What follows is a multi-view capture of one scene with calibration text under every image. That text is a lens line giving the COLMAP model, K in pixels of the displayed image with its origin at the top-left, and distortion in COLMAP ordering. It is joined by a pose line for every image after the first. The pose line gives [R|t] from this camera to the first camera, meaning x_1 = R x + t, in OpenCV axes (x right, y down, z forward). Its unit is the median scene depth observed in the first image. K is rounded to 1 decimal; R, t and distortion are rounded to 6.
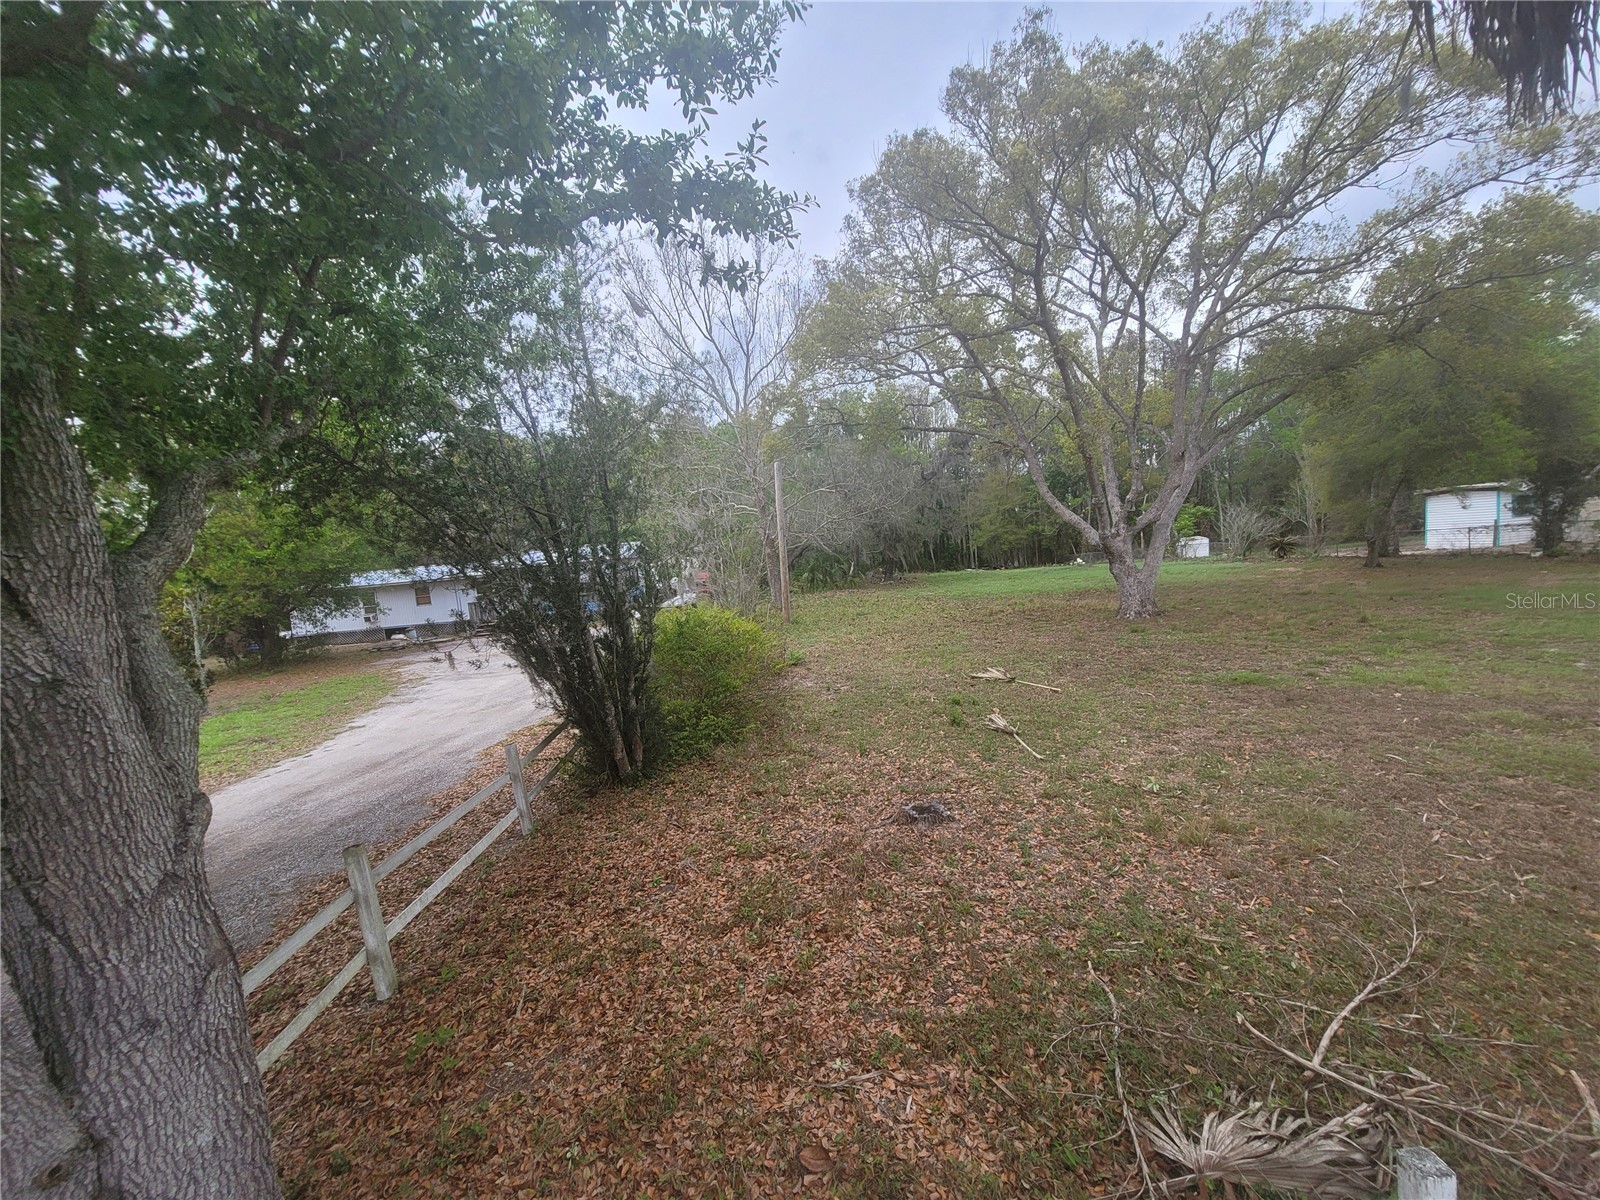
lens RADIAL K [[653.3, 0, 803.6], [0, 653.3, 612.8], [0, 0, 1]] dist [-0.007648, 0.002144]
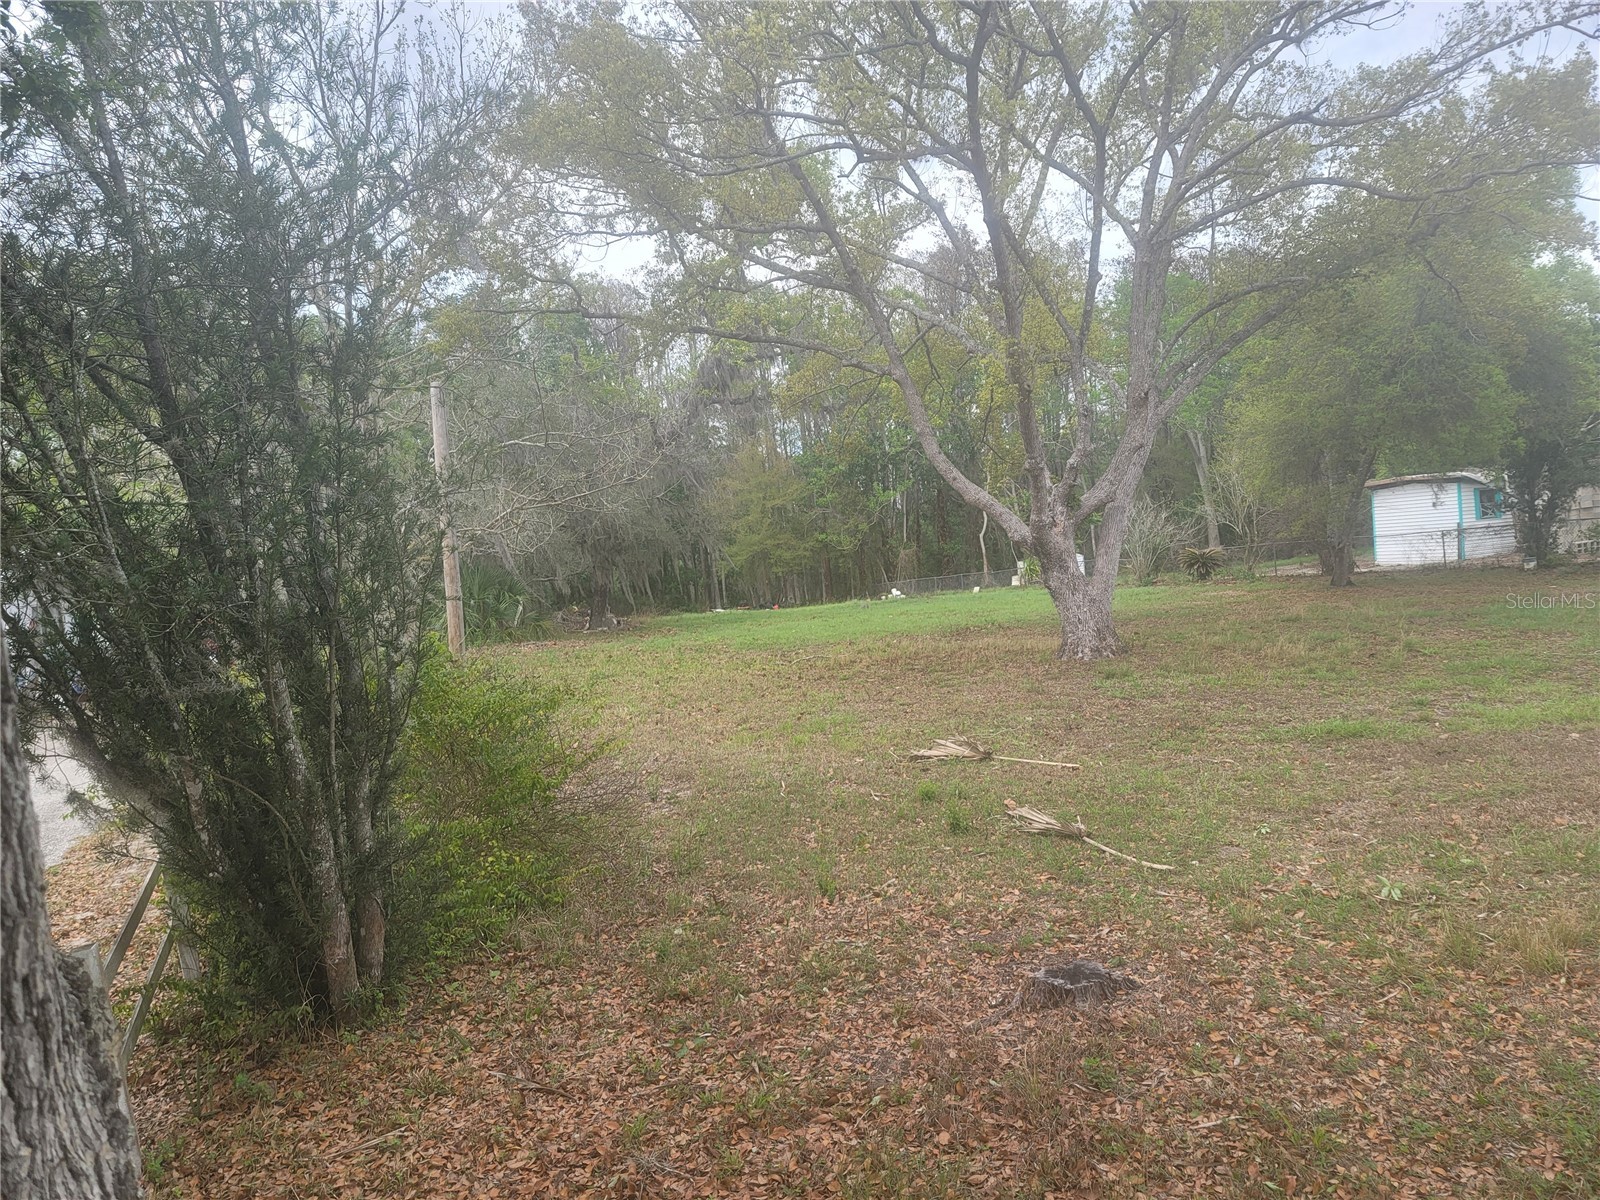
lens RADIAL K [[1161.8, 0, 805.9], [0, 1161.8, 612.8], [0, 0, 1]] dist [0.081653, -0.066233]
pose [[0.934894, -0.011504, 0.354742, -0.135621], [0.037915, 0.996992, -0.067590, 0.031126], [-0.352897, 0.076640, 0.932518, 0.082624]]
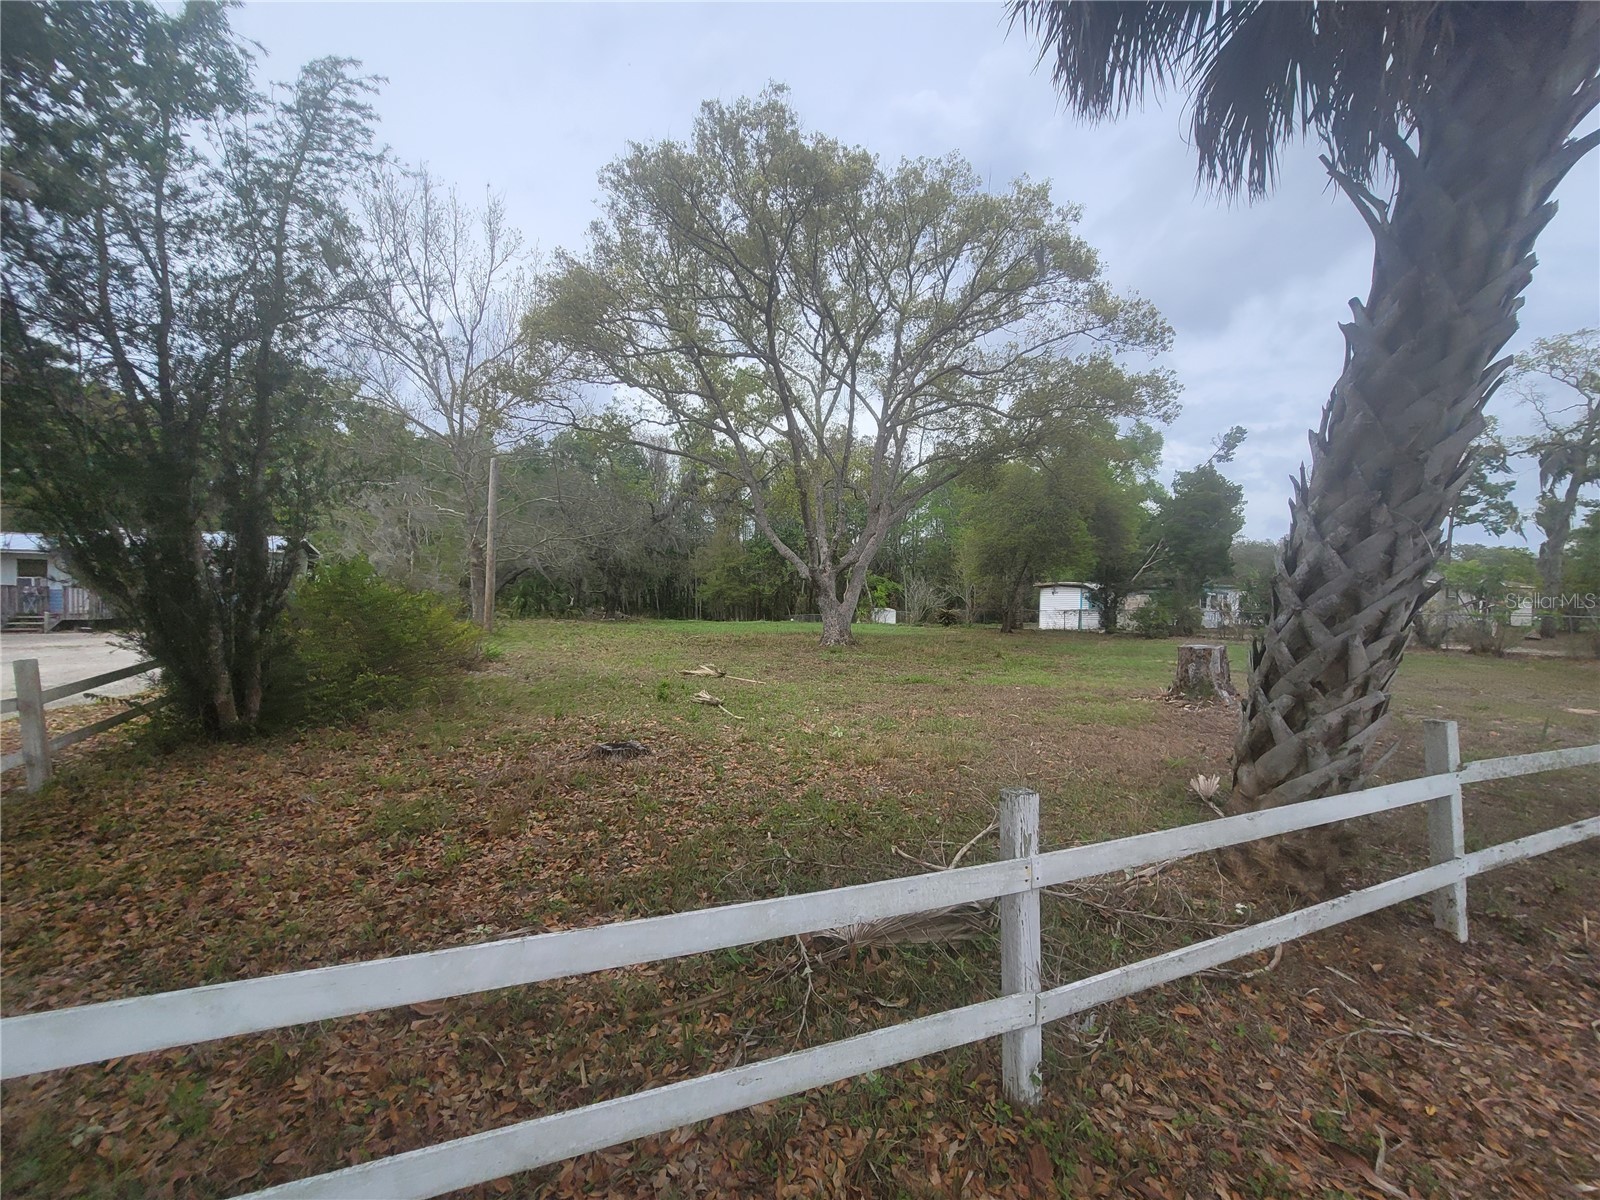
lens RADIAL K [[653.3, 0, 801.0], [0, 653.3, 617.6], [0, 0, 1]] dist [-0.007648, 0.002144]
pose [[0.912987, 0.094003, 0.397011, 0.013811], [-0.058598, 0.993218, -0.100416, 0.081324], [-0.403758, 0.068415, 0.912304, 0.009492]]
